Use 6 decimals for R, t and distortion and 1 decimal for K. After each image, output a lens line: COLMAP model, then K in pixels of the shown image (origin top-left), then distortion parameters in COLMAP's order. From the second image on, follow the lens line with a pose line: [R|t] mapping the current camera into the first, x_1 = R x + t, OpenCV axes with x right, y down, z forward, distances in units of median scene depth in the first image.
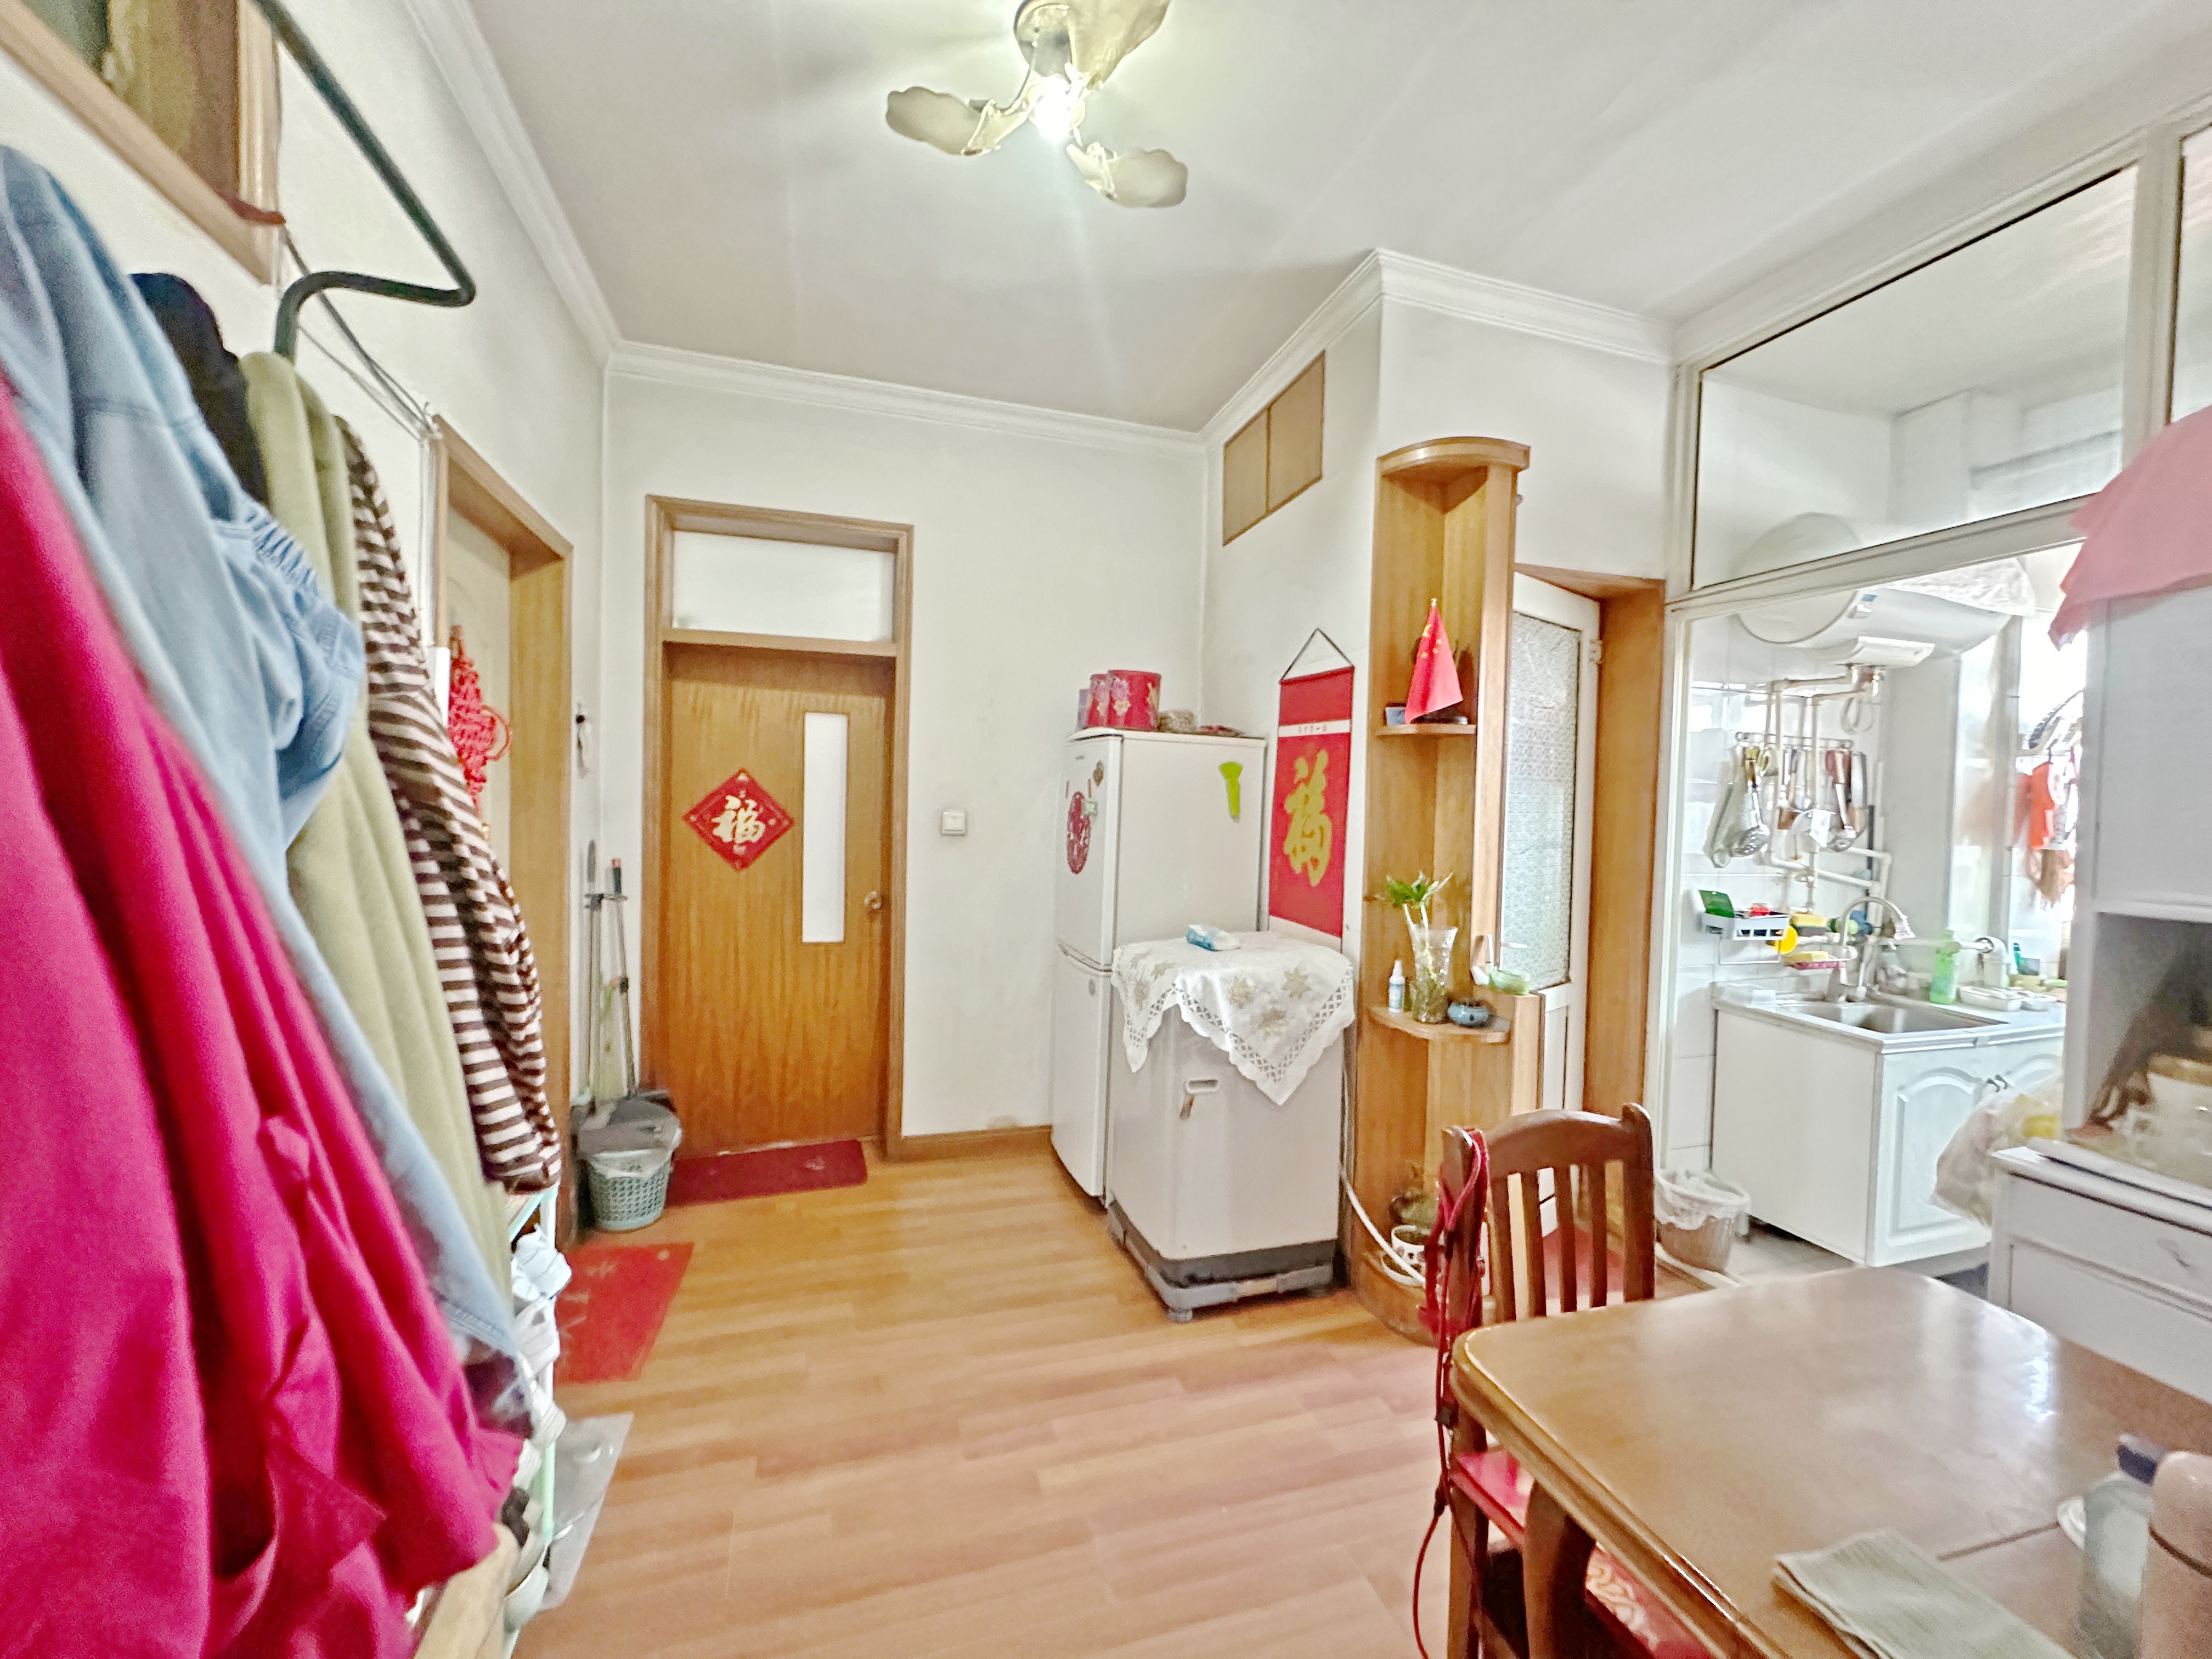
lens RADIAL K [[887.2, 0, 1106.4], [0, 887.2, 831.1], [0, 0, 1]] dist [-0.000411, -0.000030]
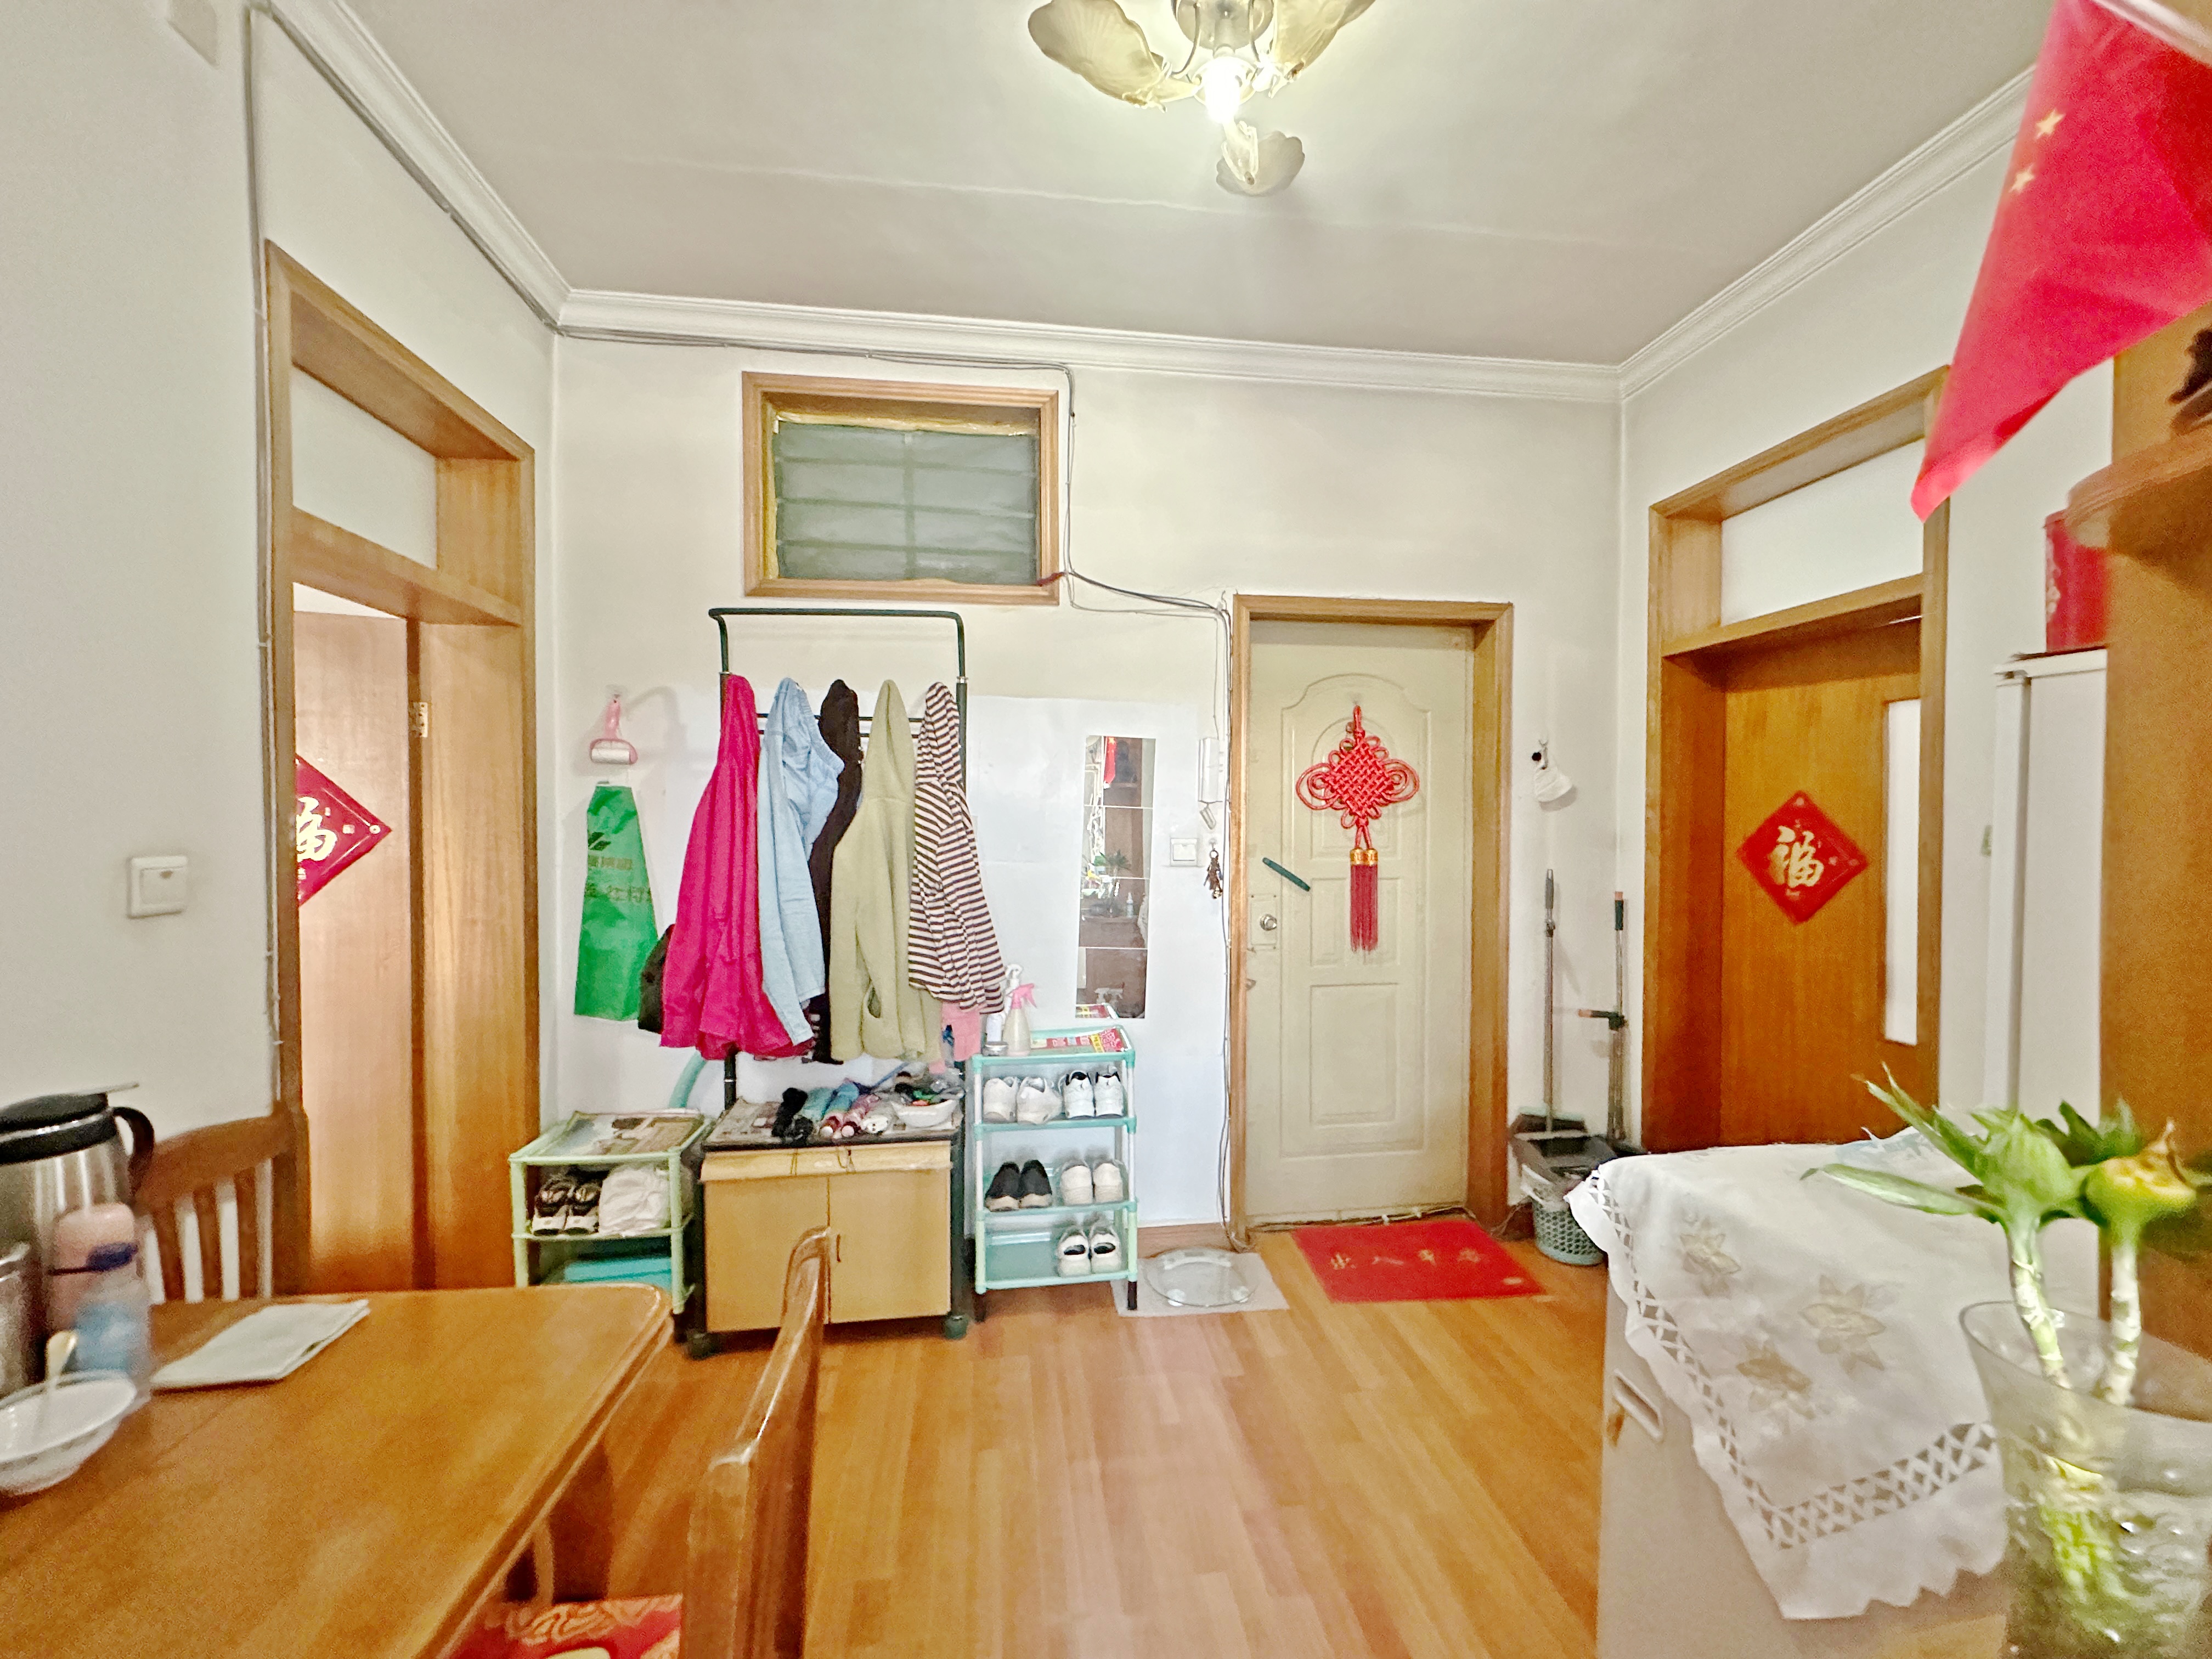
lens RADIAL K [[887.2, 0, 1109.7], [0, 887.2, 823.8], [0, 0, 1]] dist [-0.000411, -0.000030]
pose [[-0.164729, -0.008770, -0.986300, 0.448021], [-0.037757, 0.999284, -0.002579, -0.016961], [0.985616, 0.036815, -0.164942, 0.538281]]
